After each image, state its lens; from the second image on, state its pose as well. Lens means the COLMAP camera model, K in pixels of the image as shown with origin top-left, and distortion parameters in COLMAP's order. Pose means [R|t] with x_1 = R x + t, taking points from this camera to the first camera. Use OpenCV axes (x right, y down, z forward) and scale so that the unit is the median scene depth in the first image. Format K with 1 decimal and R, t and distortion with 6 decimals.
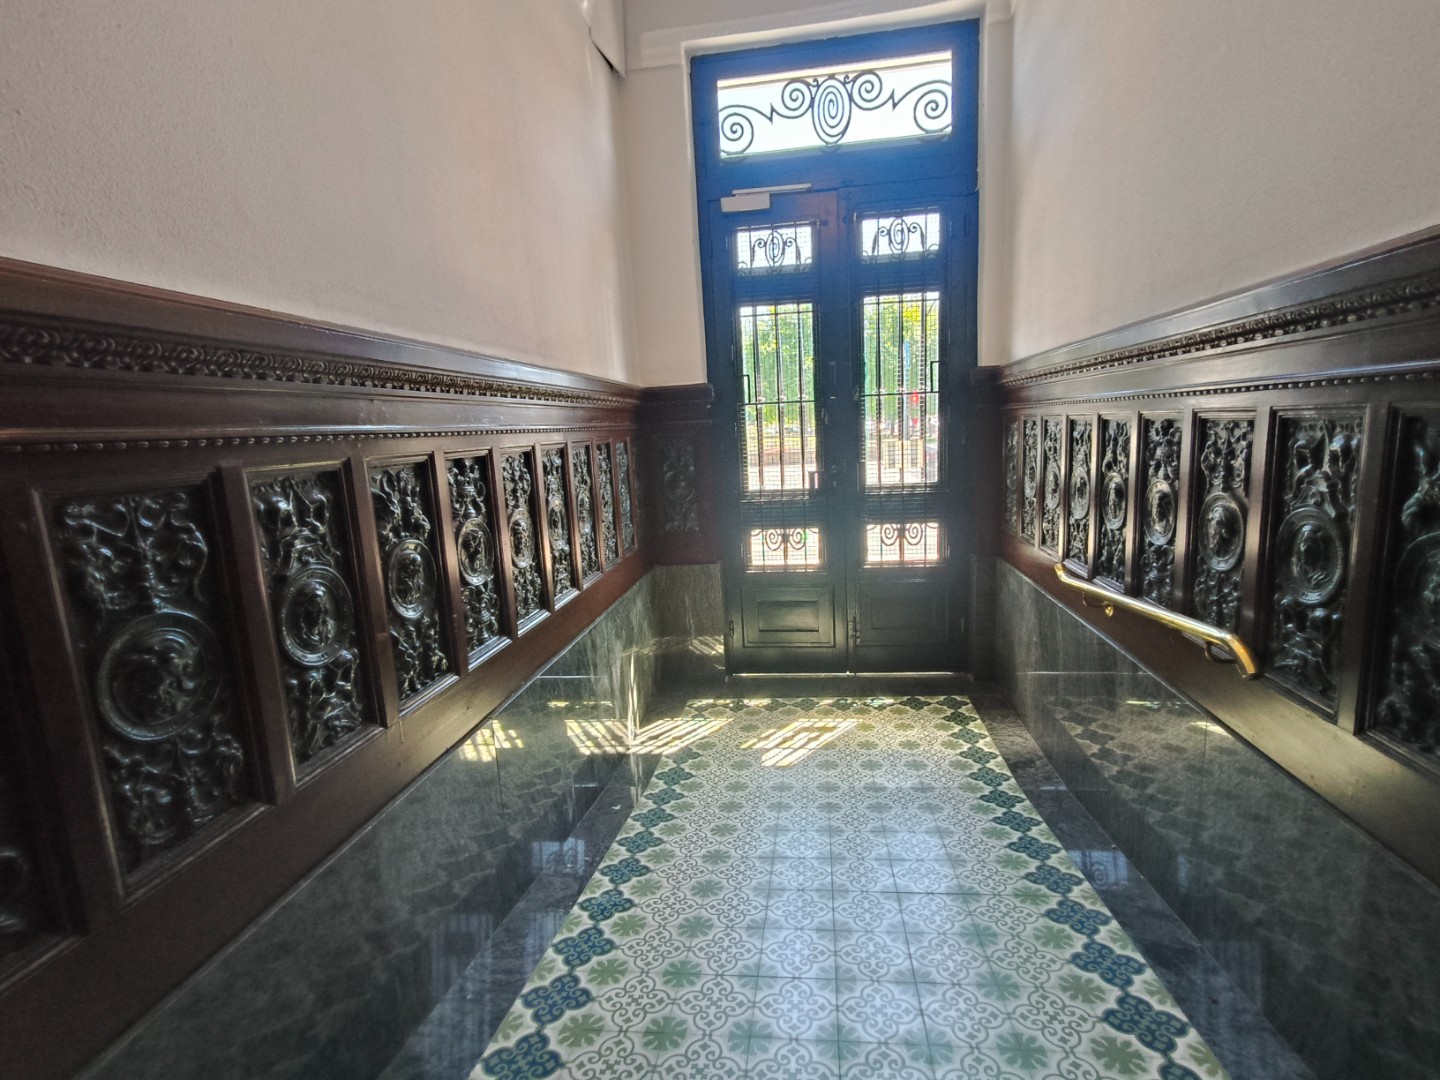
lens RADIAL K [[668.1, 0, 741.0], [0, 668.1, 548.4], [0, 0, 1]] dist [0.005359, -0.000413]
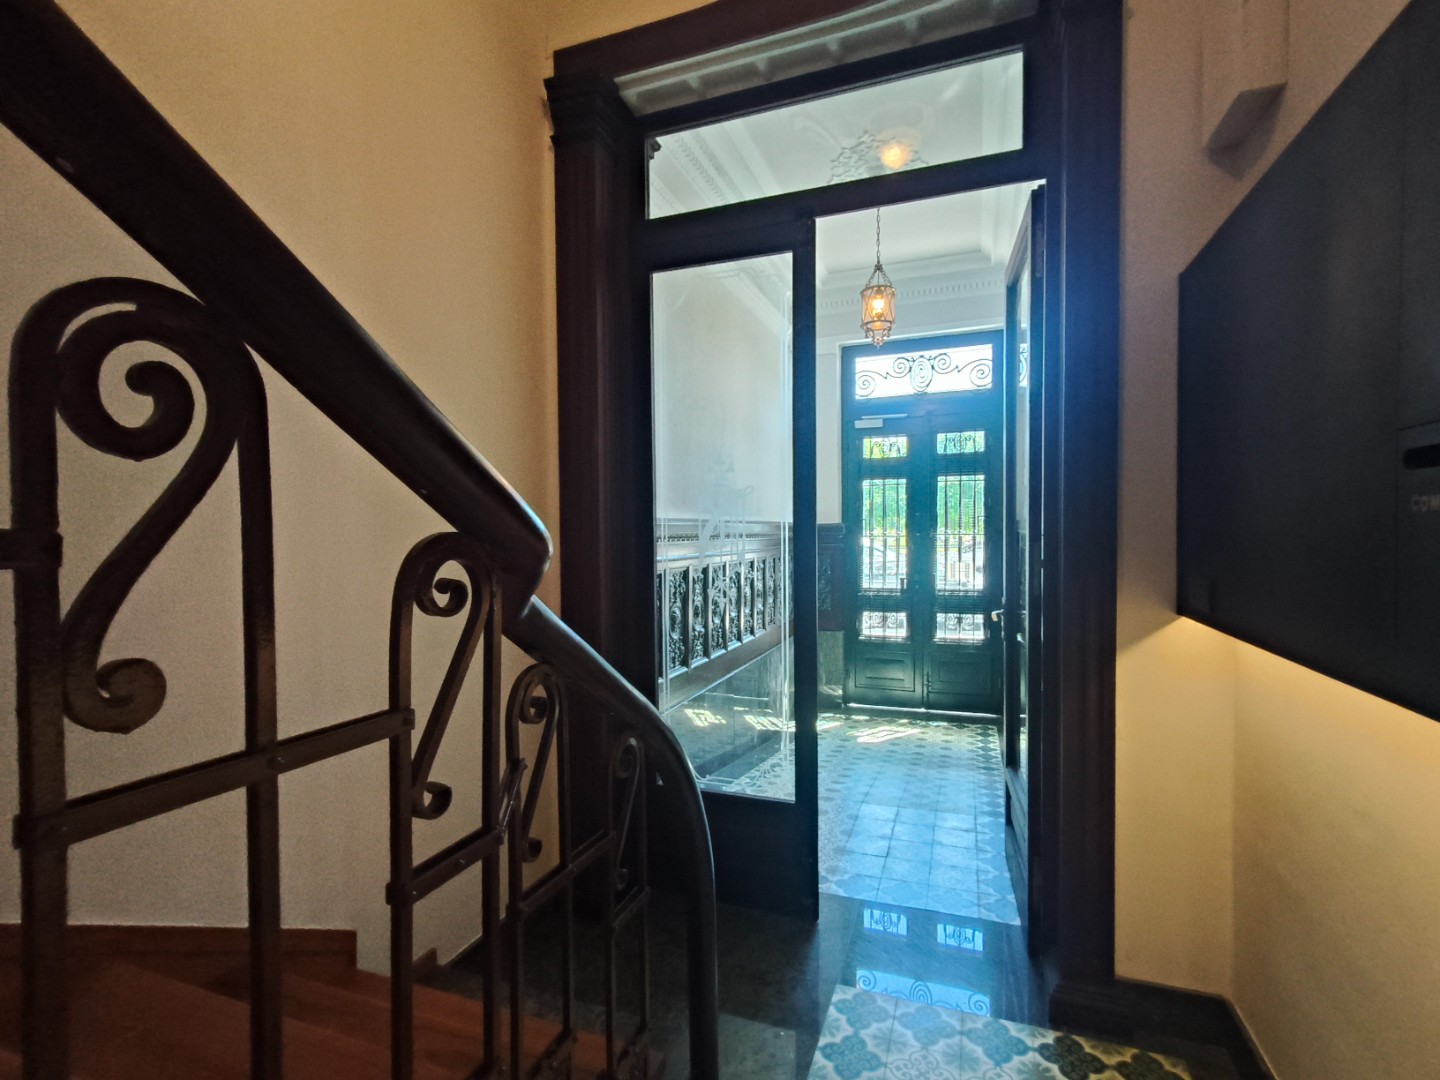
lens RADIAL K [[668.1, 0, 741.0], [0, 668.1, 548.4], [0, 0, 1]] dist [0.005359, -0.000413]
pose [[0.975836, 0.047475, -0.213284, 0.070019], [-0.079080, 0.986676, -0.142189, 0.080628], [0.203692, 0.155619, 0.966588, -0.709286]]
